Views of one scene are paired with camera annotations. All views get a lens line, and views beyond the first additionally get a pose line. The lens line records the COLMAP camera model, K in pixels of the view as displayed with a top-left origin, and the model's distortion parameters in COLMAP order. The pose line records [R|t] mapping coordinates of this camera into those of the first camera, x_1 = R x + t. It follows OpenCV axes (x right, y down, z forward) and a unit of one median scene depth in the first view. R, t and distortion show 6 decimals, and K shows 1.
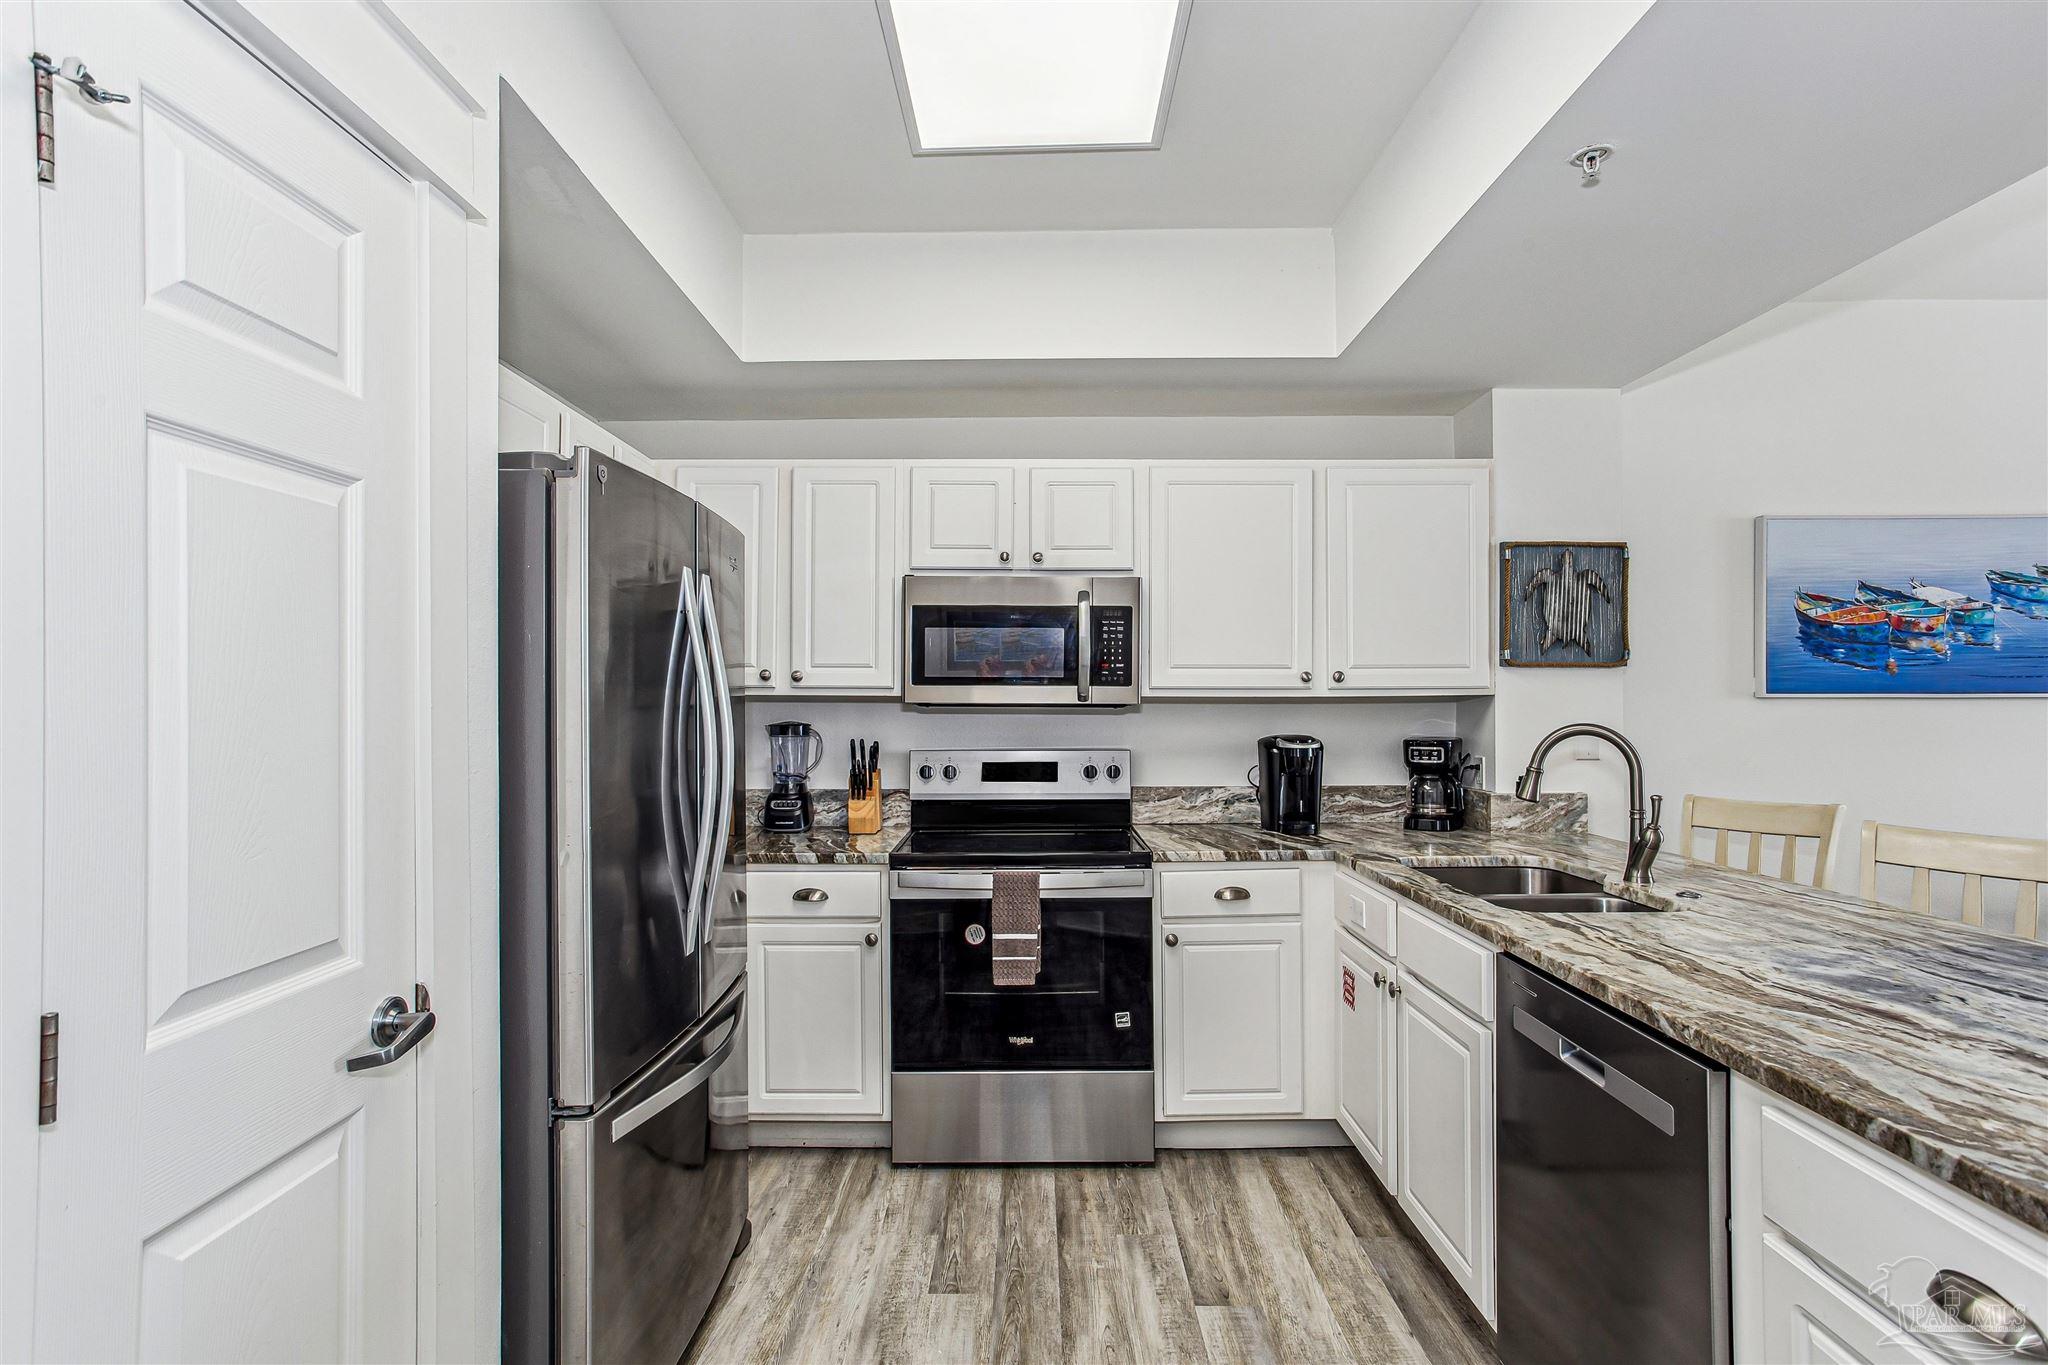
lens RADIAL K [[1016.5, 0, 1026.9], [0, 1016.5, 690.4], [0, 0, 1]] dist [-0.060948, 0.023548]
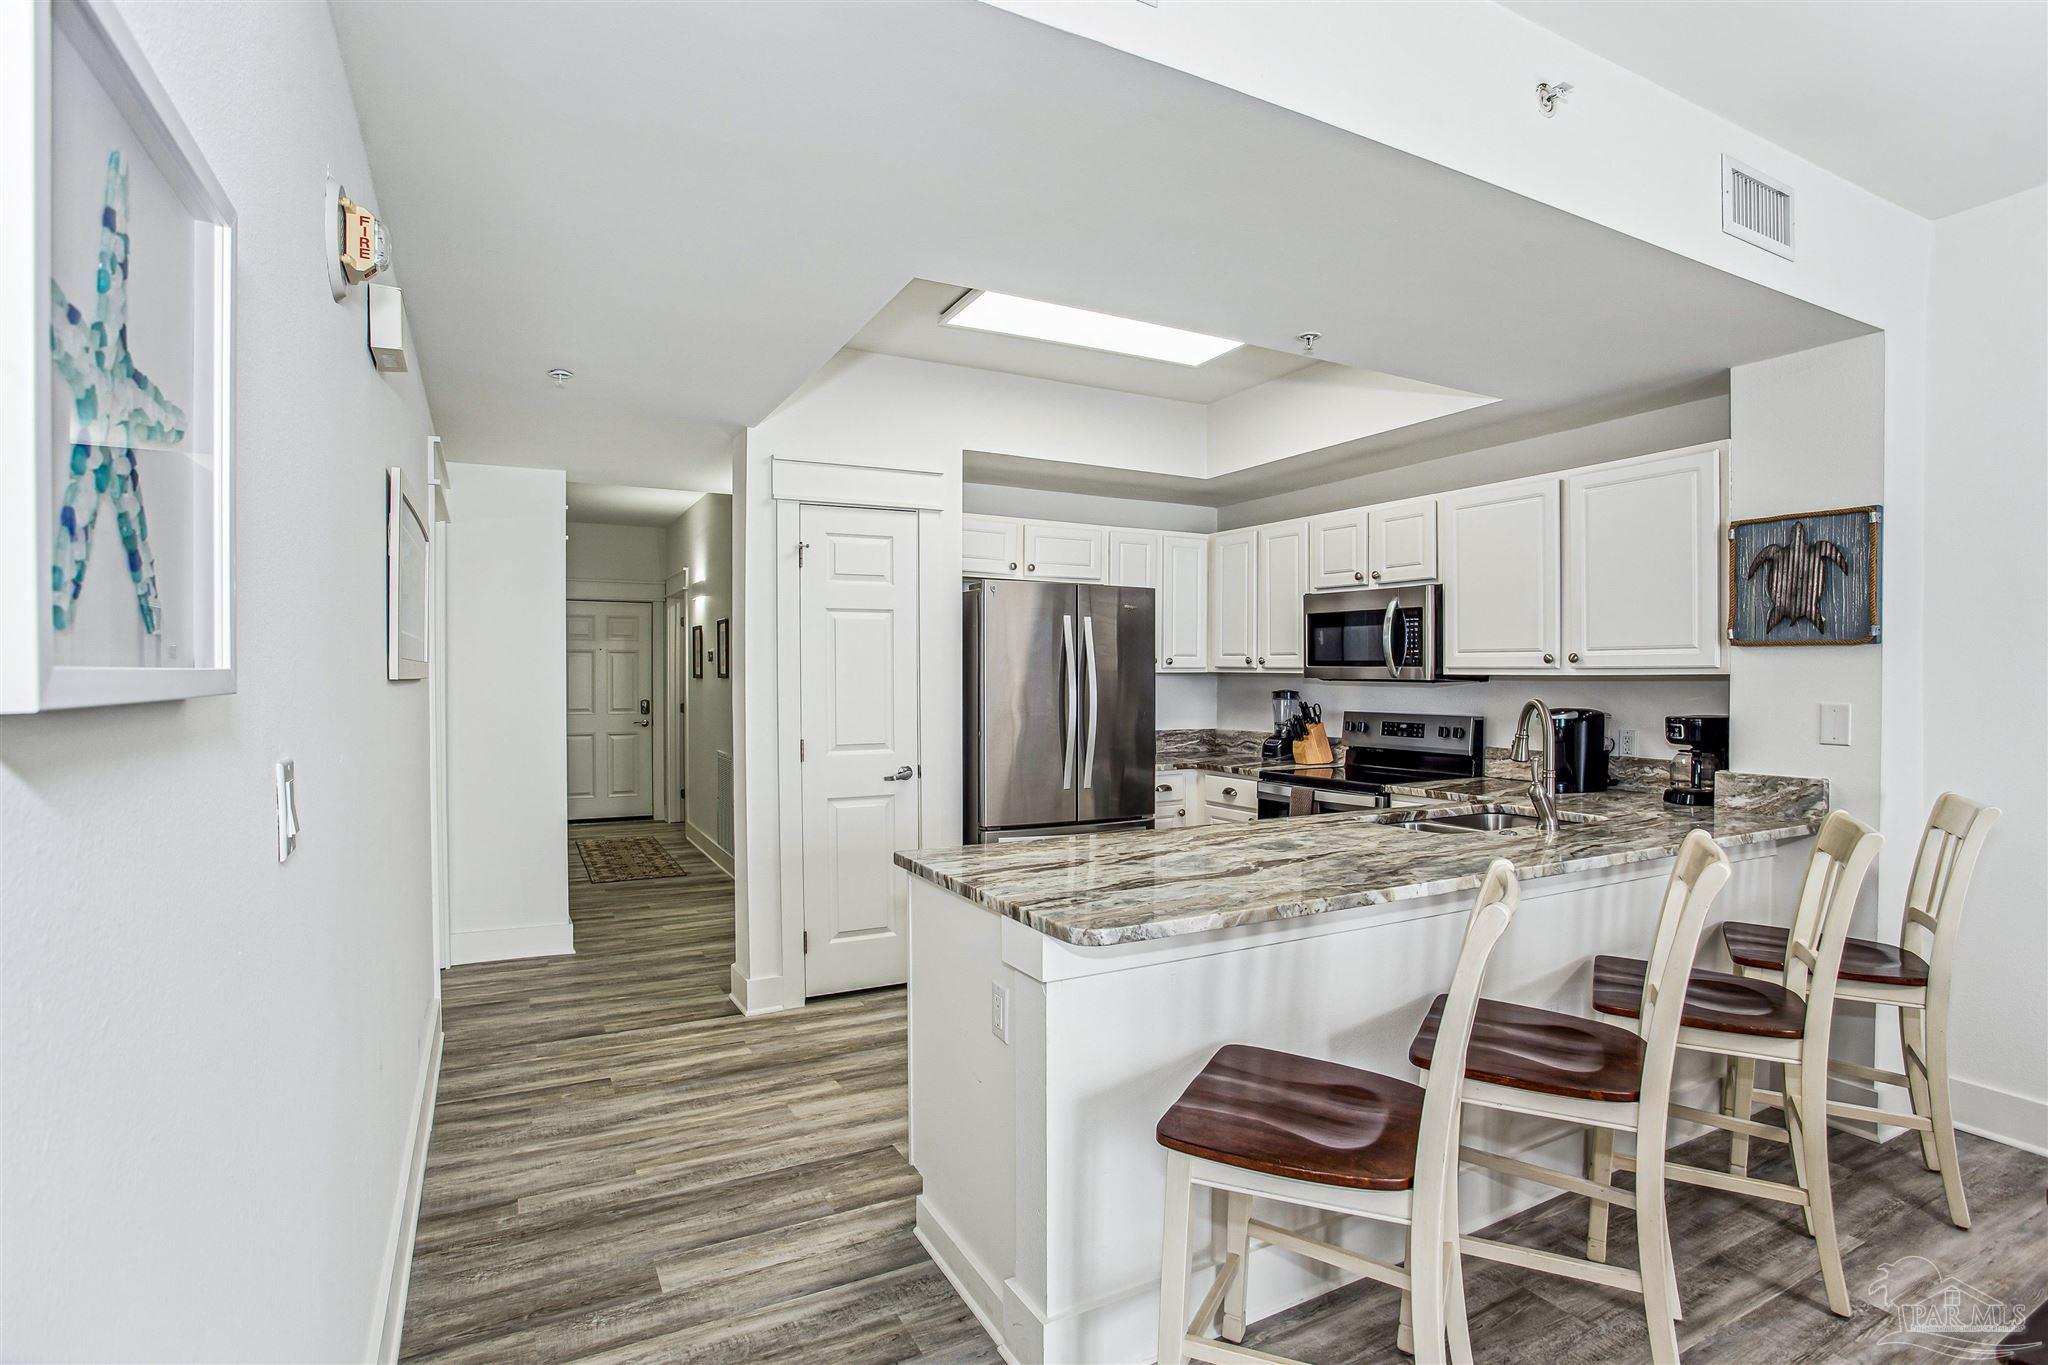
lens RADIAL K [[997.9, 0, 1028.4], [0, 997.9, 682.9], [0, 0, 1]] dist [-0.075152, 0.030050]
pose [[0.488491, 0.010815, -0.872502, 0.977111], [-0.001203, 0.999931, 0.011721, 0.002454], [0.872568, -0.004676, 0.488470, -0.088657]]
